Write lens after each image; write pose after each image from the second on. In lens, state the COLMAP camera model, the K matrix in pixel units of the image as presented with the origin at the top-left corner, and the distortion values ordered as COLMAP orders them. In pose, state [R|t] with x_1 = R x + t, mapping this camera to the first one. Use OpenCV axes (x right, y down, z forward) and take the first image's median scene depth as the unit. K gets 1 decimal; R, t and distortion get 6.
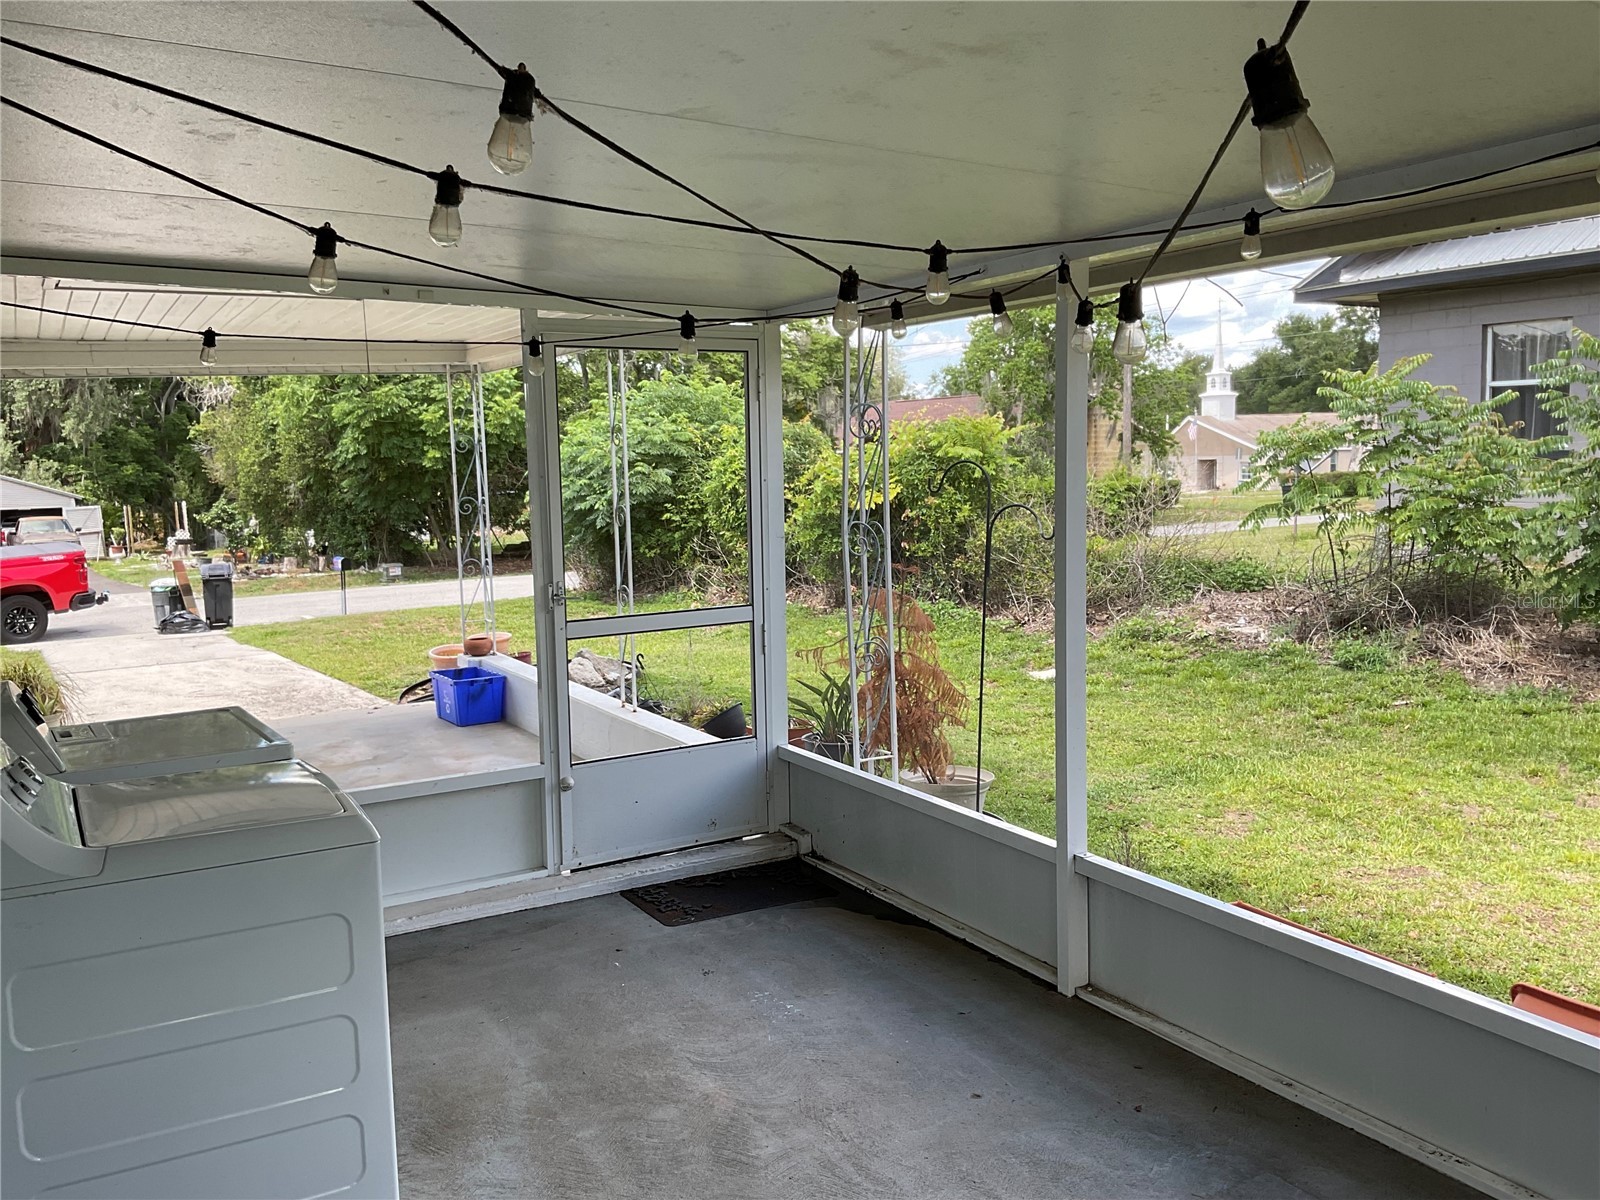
lens RADIAL K [[1327.1, 0, 793.1], [0, 1327.1, 597.9], [0, 0, 1]] dist [0.102577, -0.202675]
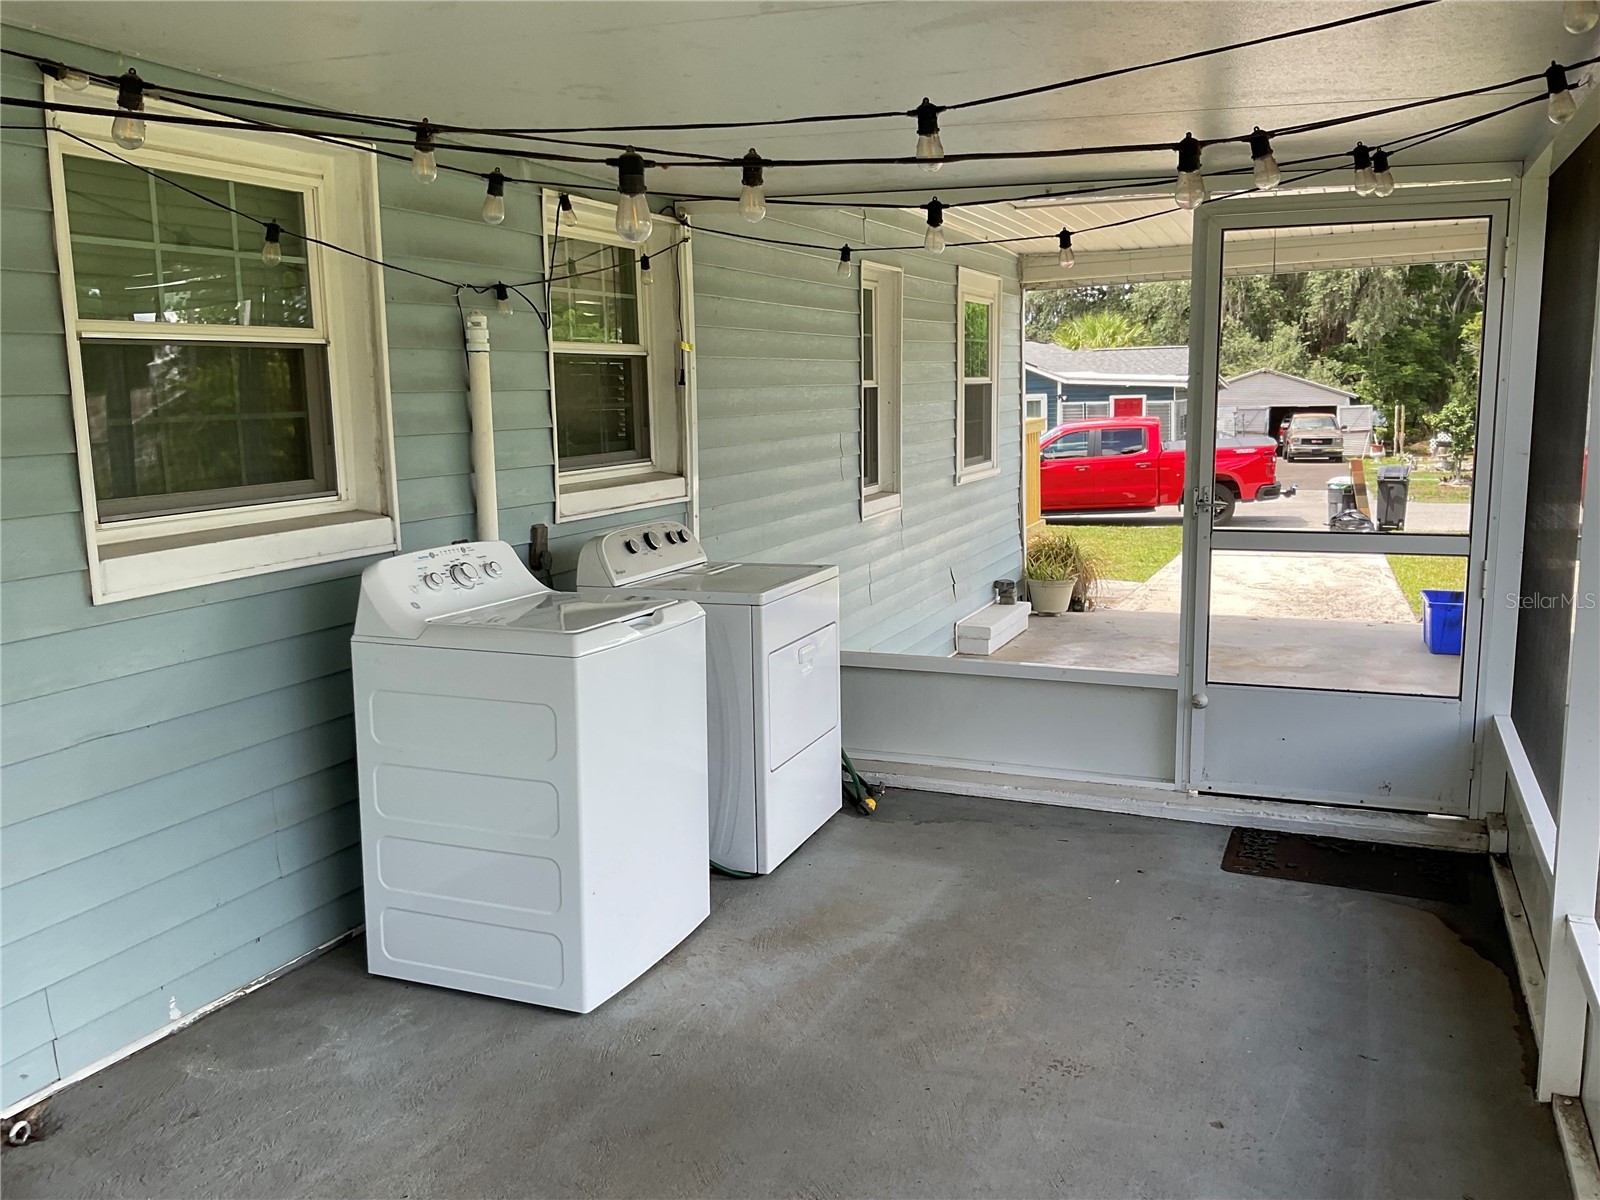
lens RADIAL K [[1327.1, 0, 797.9], [0, 1327.1, 595.2], [0, 0, 1]] dist [0.102577, -0.202675]
pose [[0.613267, 0.138568, -0.777626, 0.364110], [-0.083438, 0.990348, 0.110671, -0.016070], [0.785456, -0.002987, 0.618910, 0.175064]]
